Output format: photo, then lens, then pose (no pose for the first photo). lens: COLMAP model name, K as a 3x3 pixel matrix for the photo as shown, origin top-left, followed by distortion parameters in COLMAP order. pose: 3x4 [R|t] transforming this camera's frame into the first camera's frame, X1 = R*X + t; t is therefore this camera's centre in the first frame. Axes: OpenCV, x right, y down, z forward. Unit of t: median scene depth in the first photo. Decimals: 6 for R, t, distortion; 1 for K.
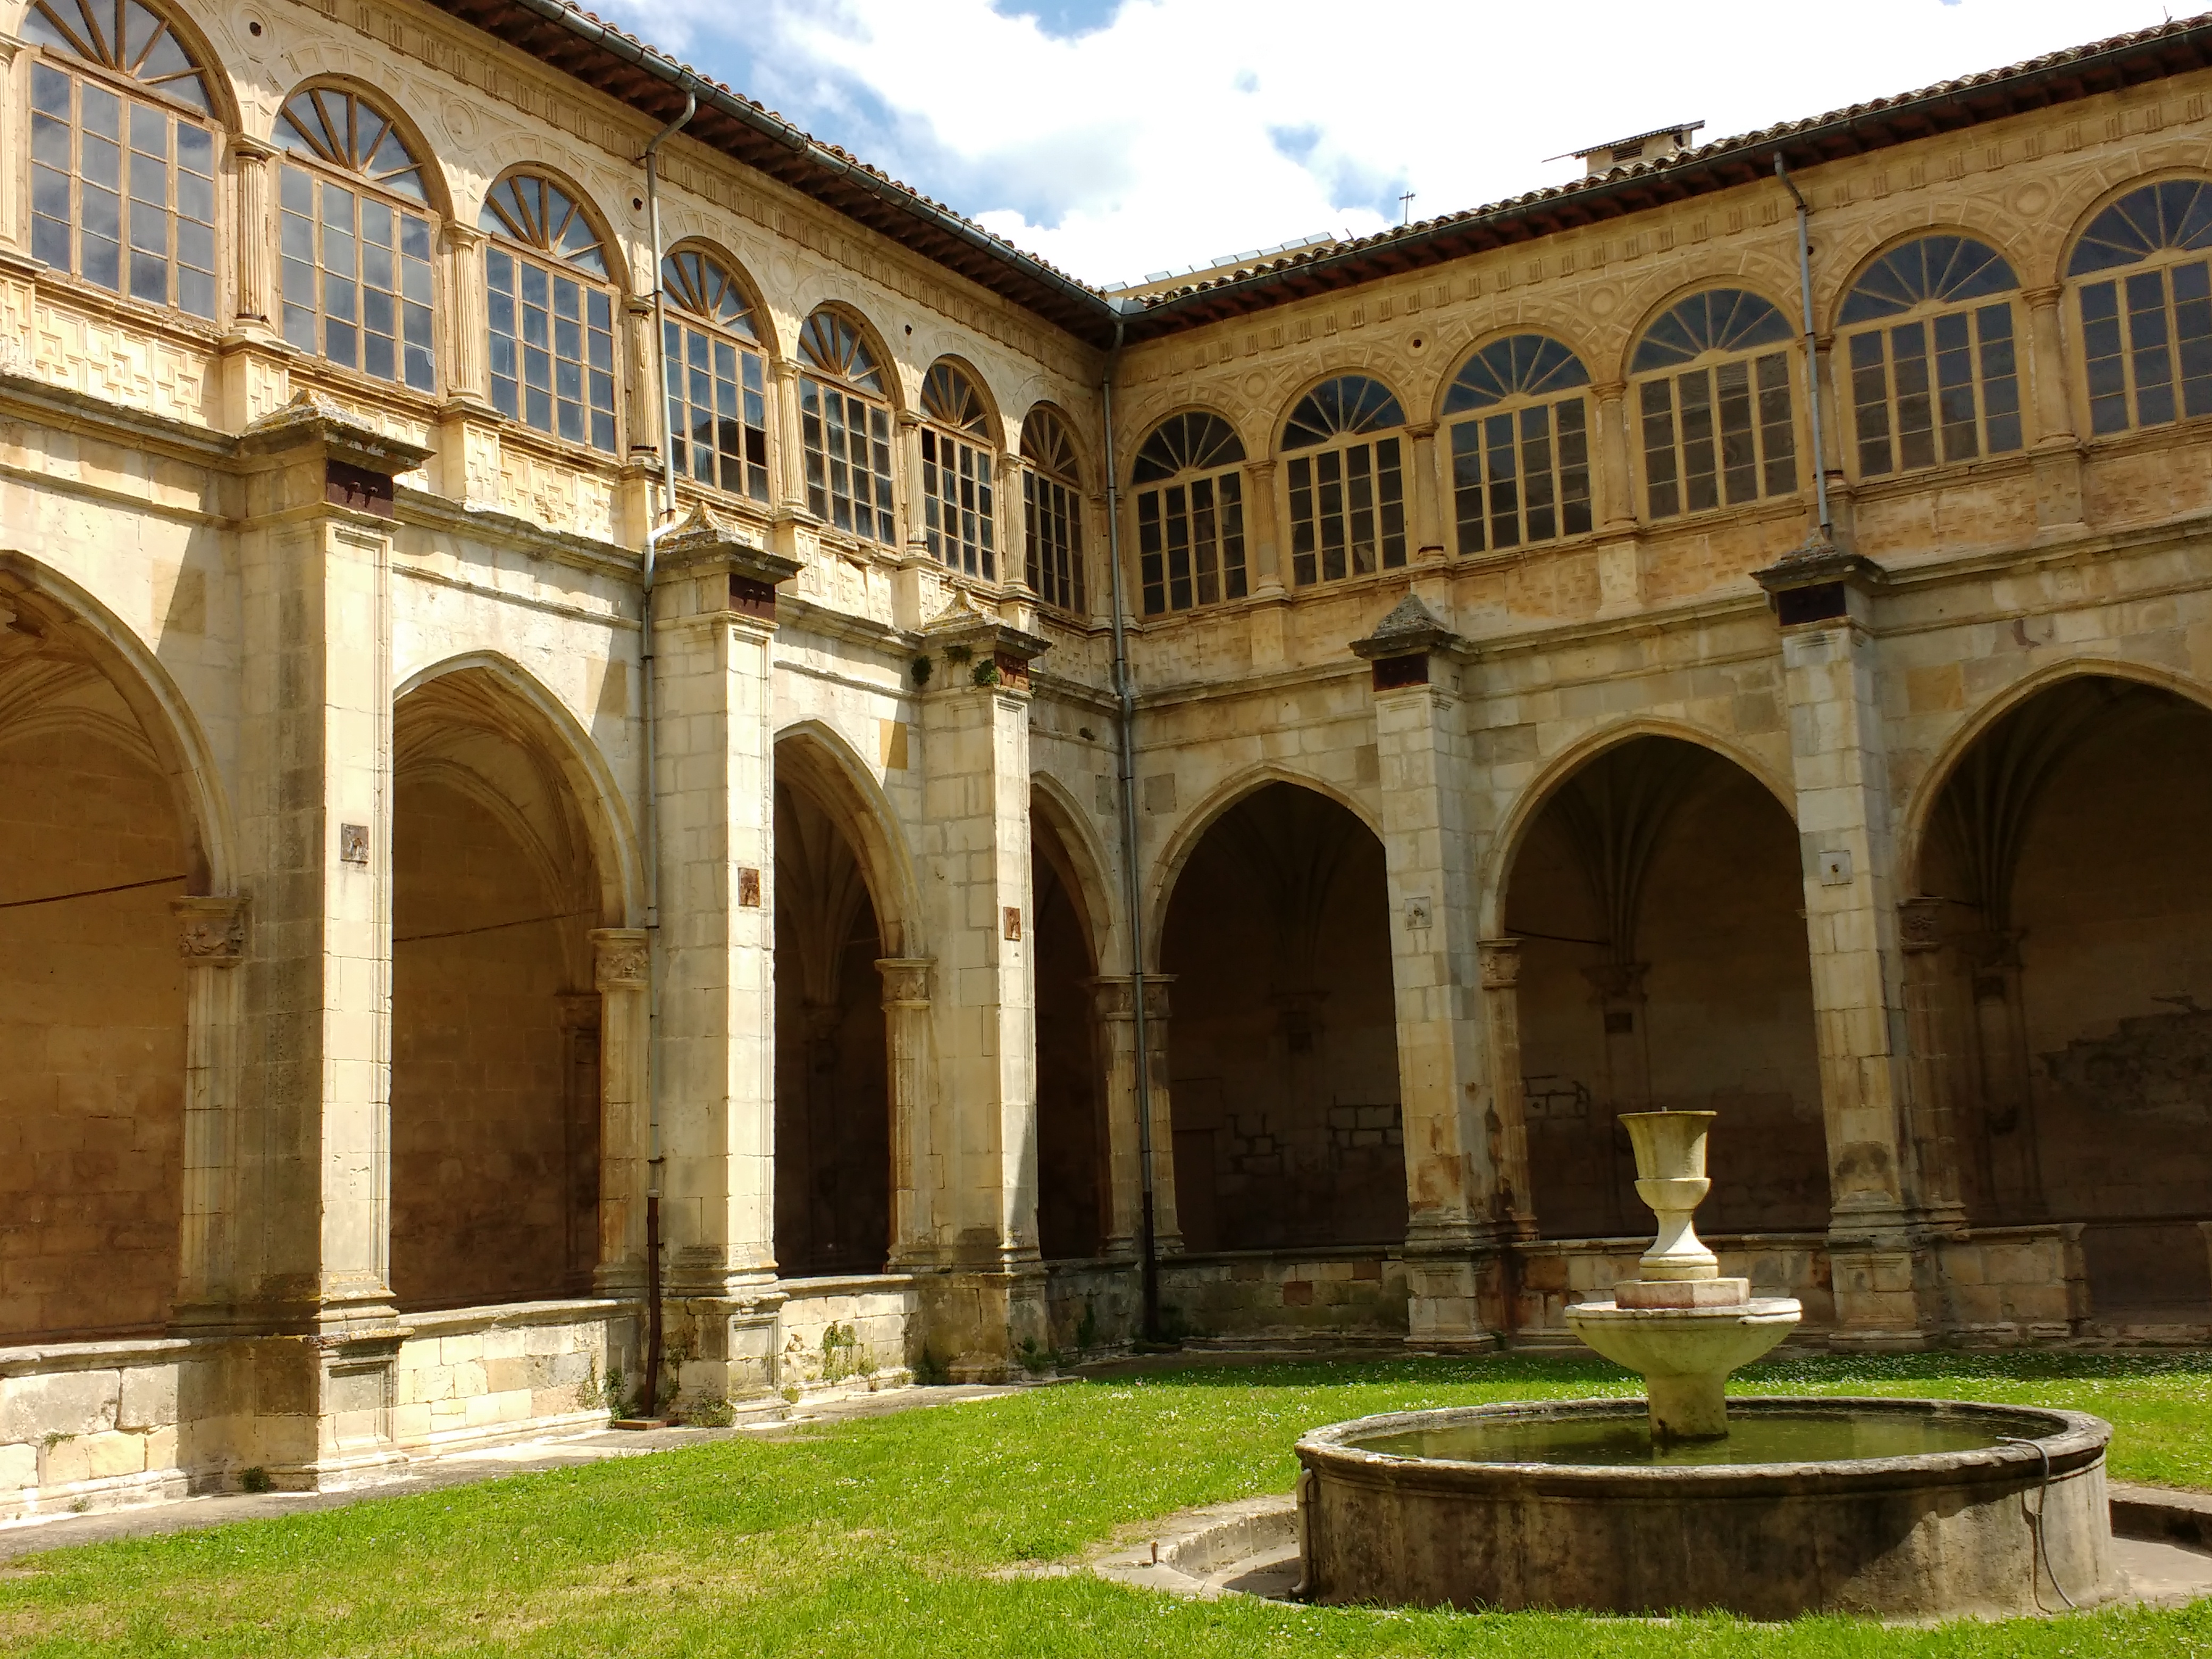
lens RADIAL K [[2662.8, 0, 1106.0], [0, 2662.8, 829.5], [0, 0, 1]] dist [0.094851, -0.123422]
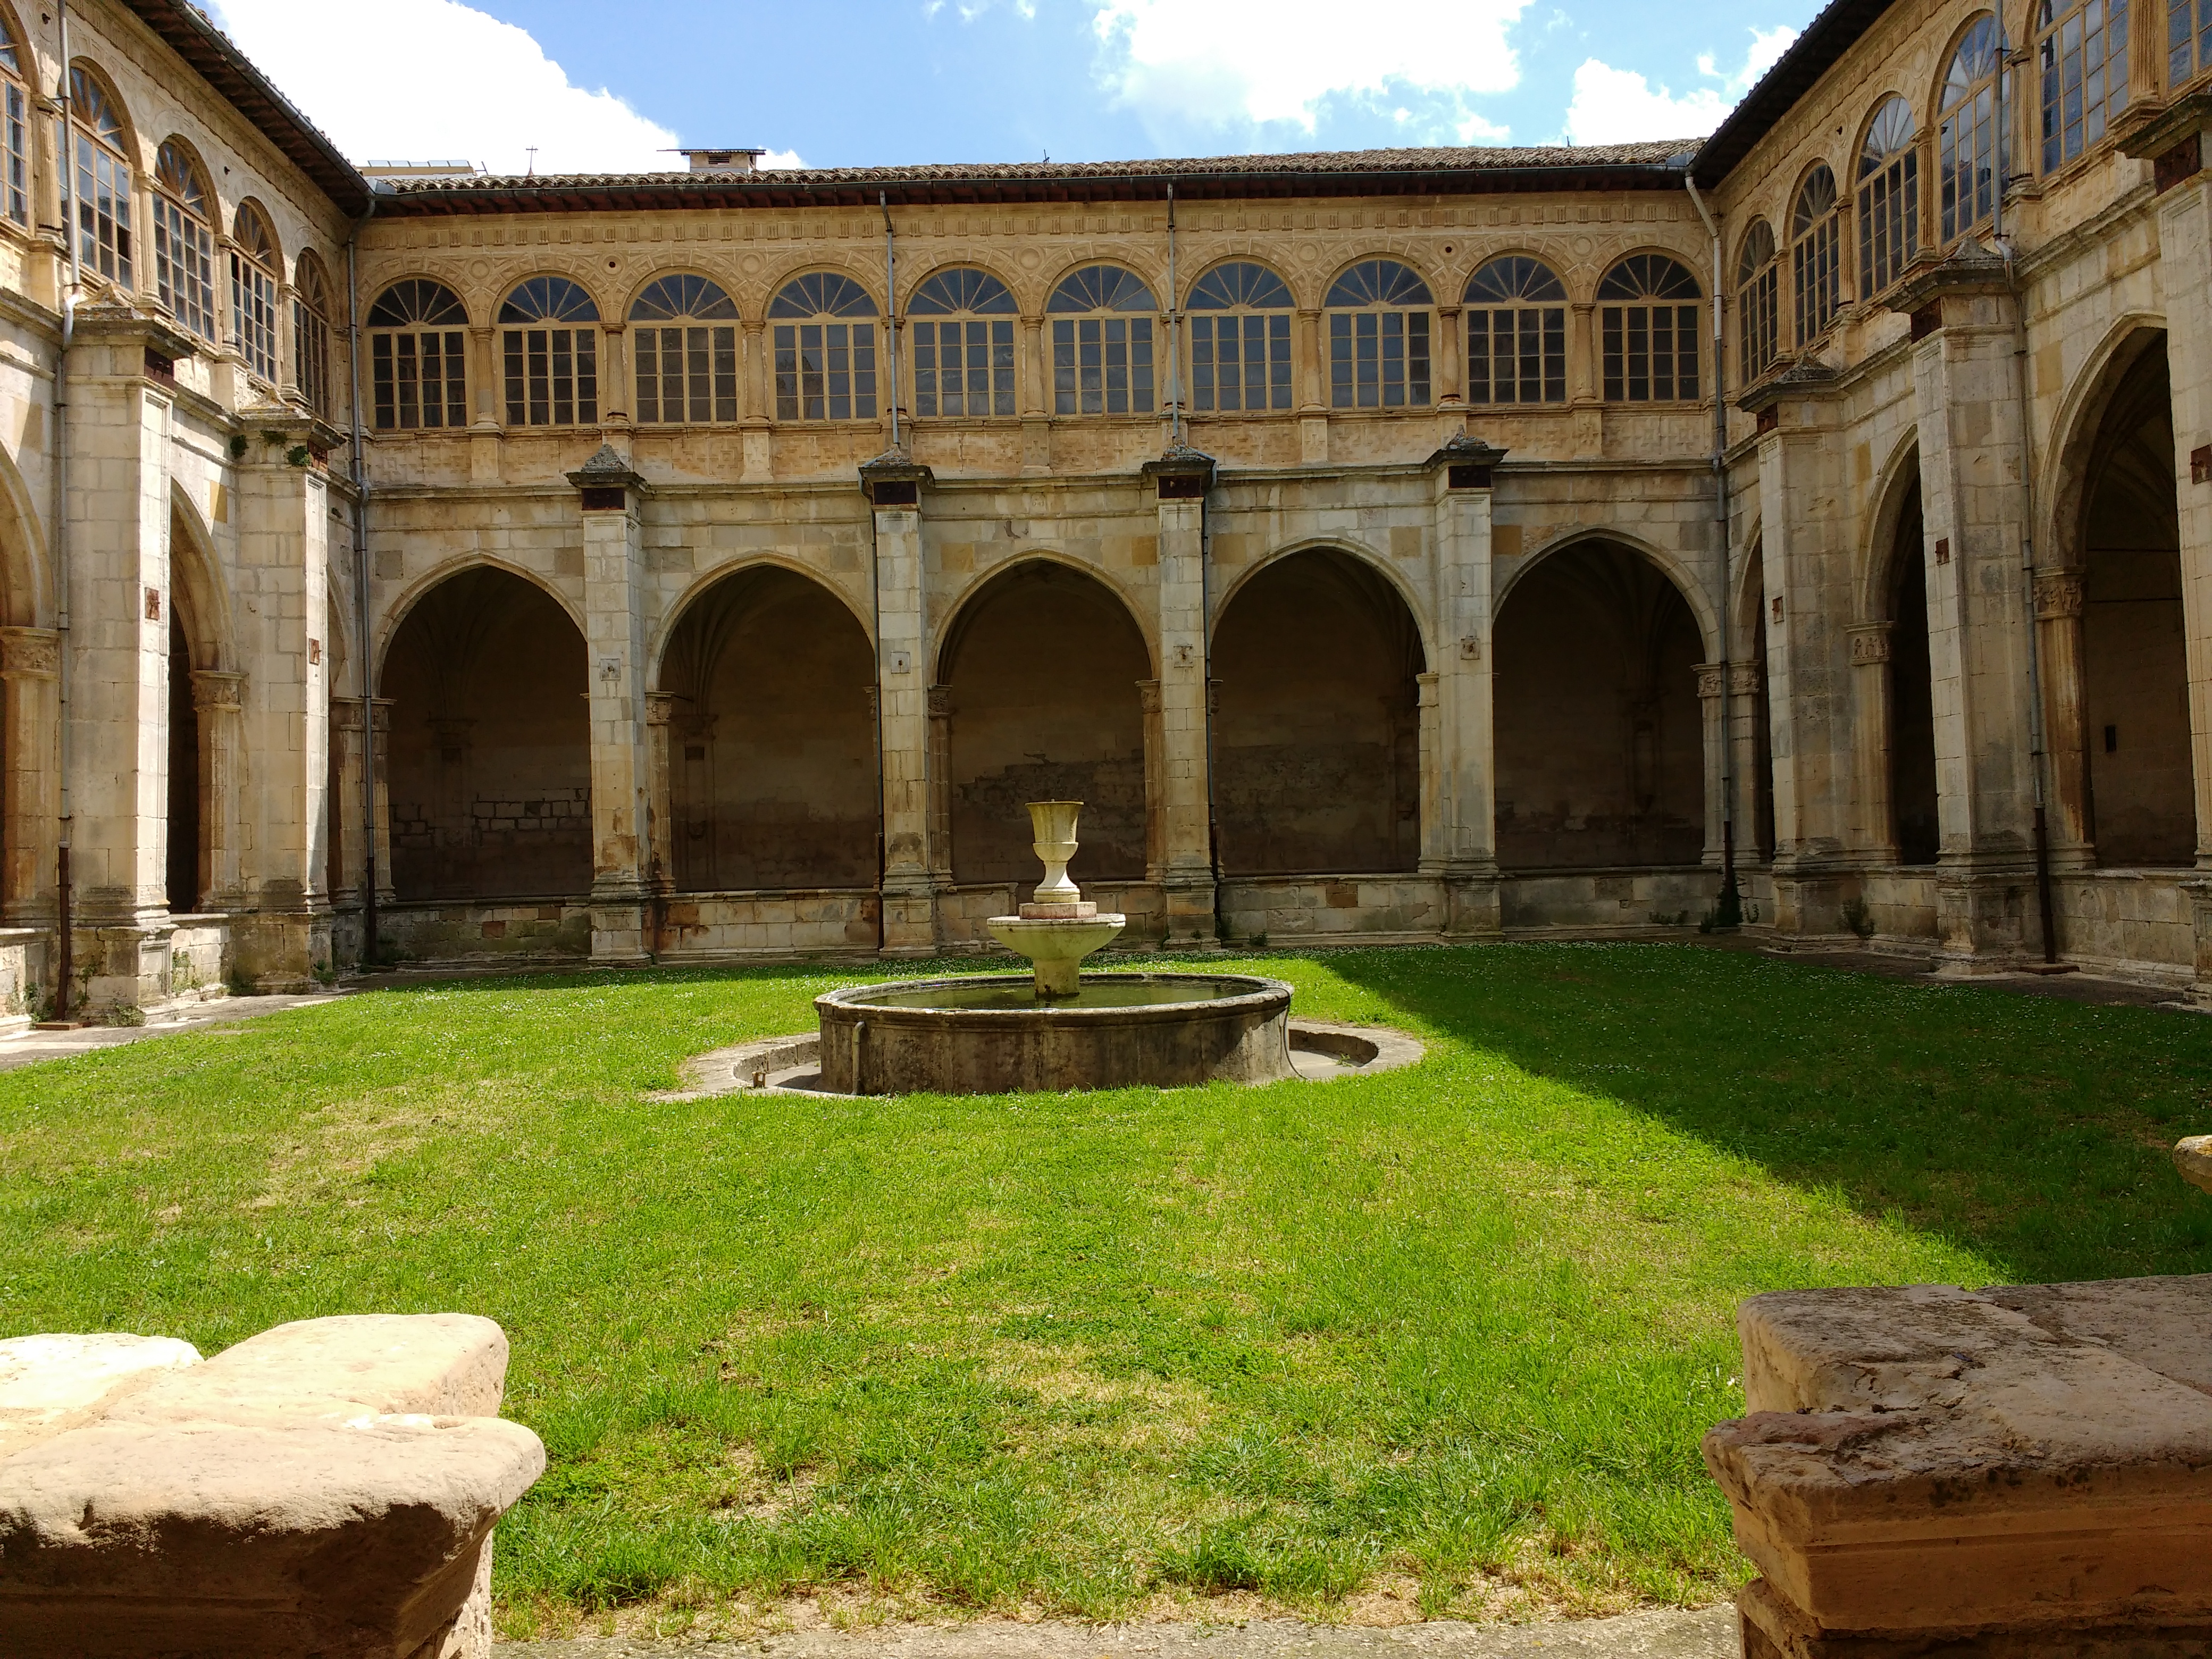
lens RADIAL K [[1724.3, 0, 1188.1], [0, 1724.3, 830.9], [0, 0, 1]] dist [0.108905, -0.137408]
pose [[0.839344, 0.029113, 0.542821, -0.137962], [-0.088059, 0.992658, 0.082925, 0.012912], [-0.536421, -0.117403, 0.835745, 0.031545]]
